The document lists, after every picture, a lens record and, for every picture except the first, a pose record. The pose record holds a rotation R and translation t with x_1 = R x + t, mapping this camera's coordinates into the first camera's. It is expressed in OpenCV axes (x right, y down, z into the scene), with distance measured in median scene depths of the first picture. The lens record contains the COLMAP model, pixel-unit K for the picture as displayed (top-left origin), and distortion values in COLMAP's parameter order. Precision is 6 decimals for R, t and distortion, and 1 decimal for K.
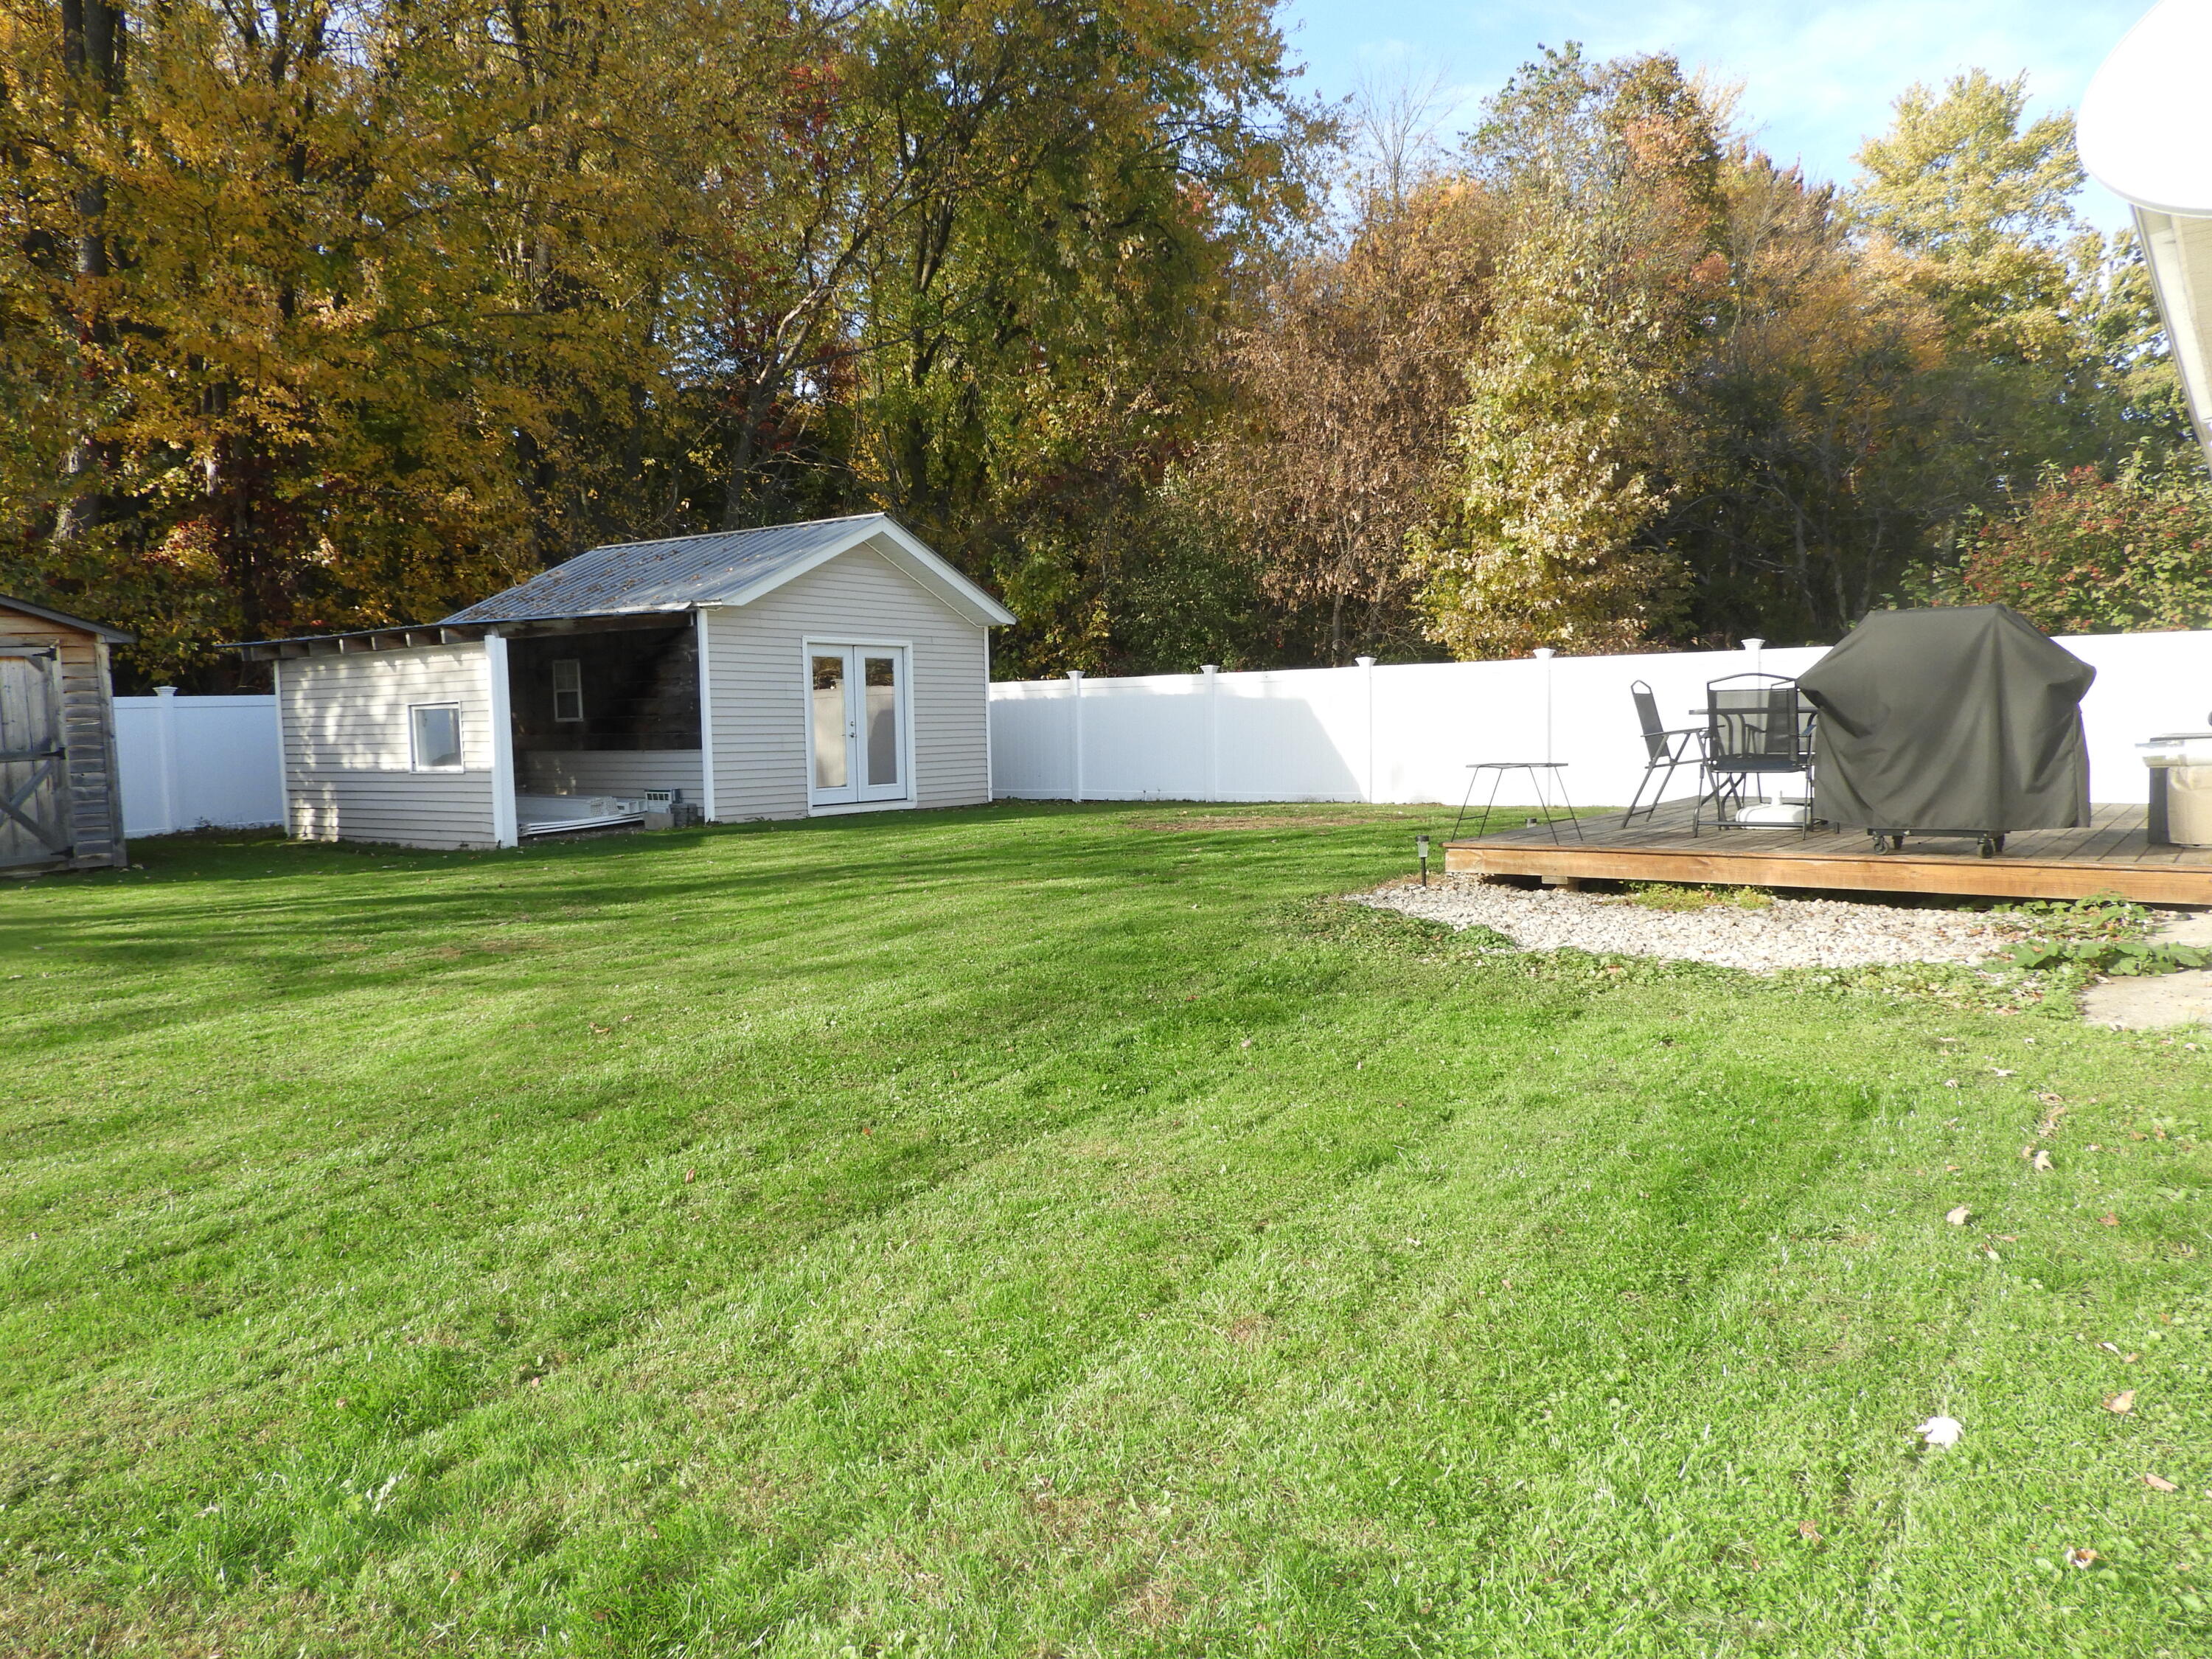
lens RADIAL K [[1567.4, 0, 1106.7], [0, 1567.4, 833.3], [0, 0, 1]] dist [0.004820, 0.000189]
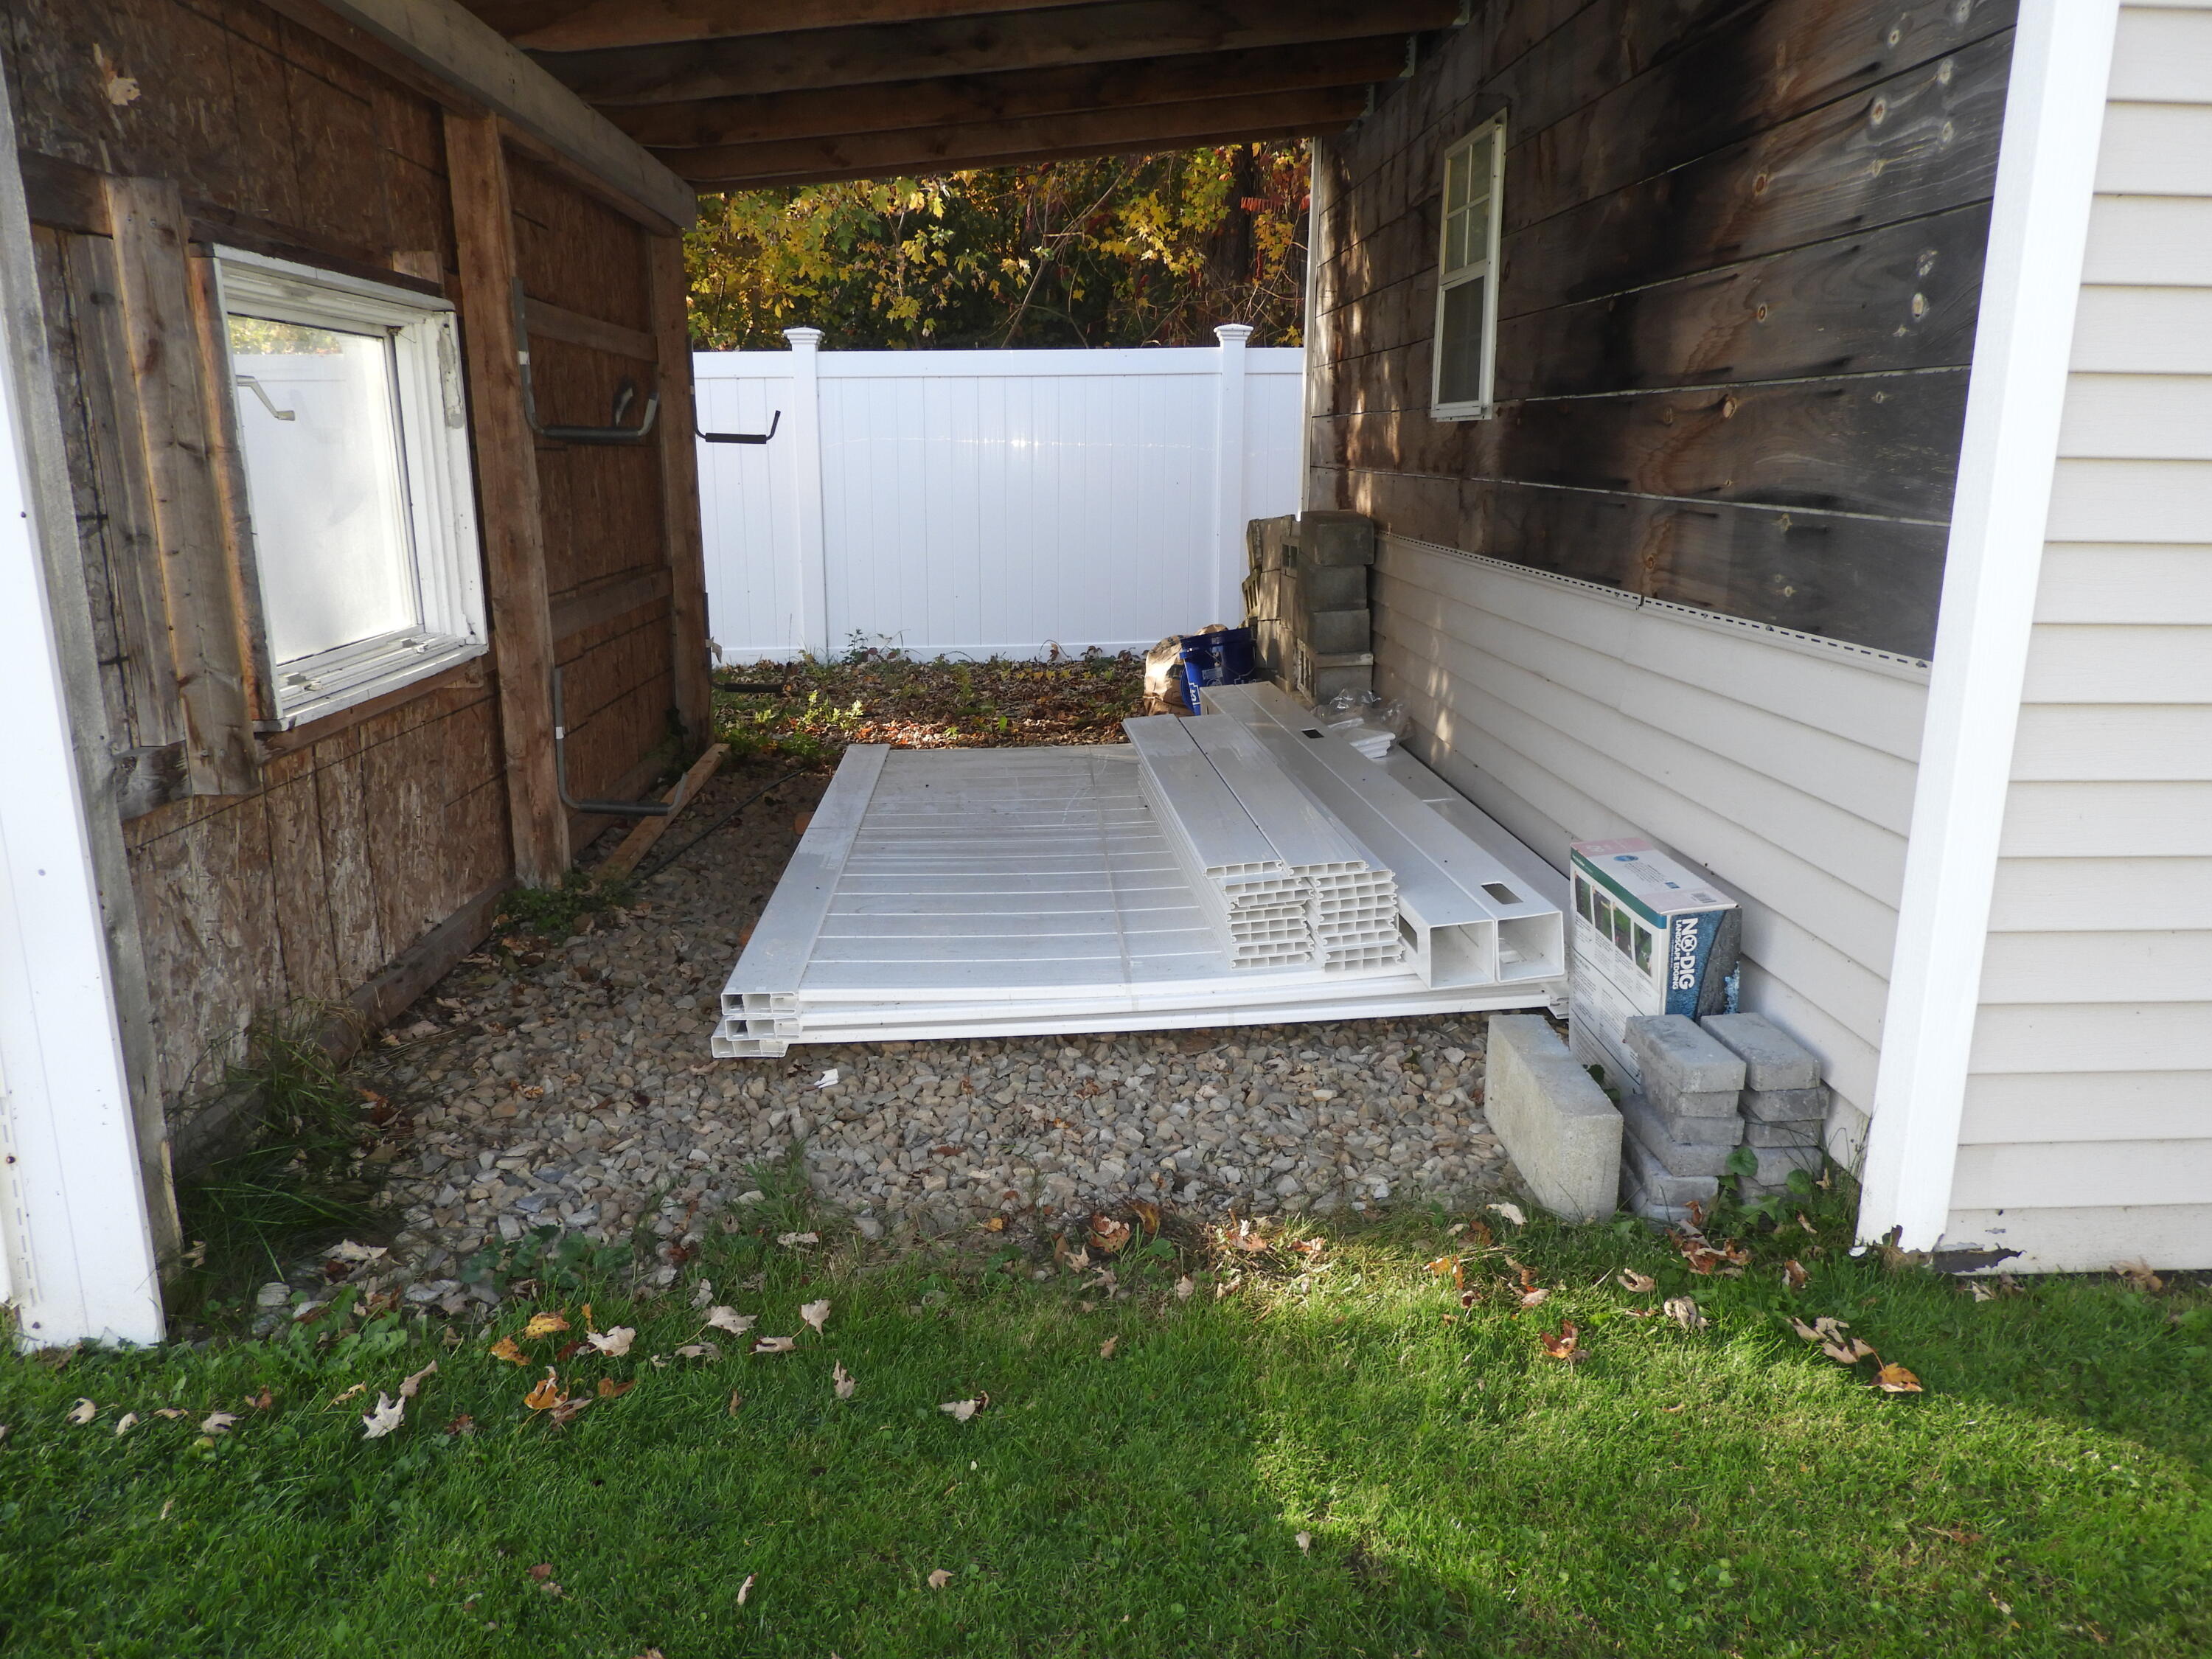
lens RADIAL K [[1567.4, 0, 1108.5], [0, 1567.4, 831.4], [0, 0, 1]] dist [0.004820, 0.000189]
pose [[0.640043, 0.206380, -0.740103, -0.204389], [-0.067317, 0.974609, 0.213557, -0.061565], [0.765385, -0.086864, 0.637684, 0.860791]]
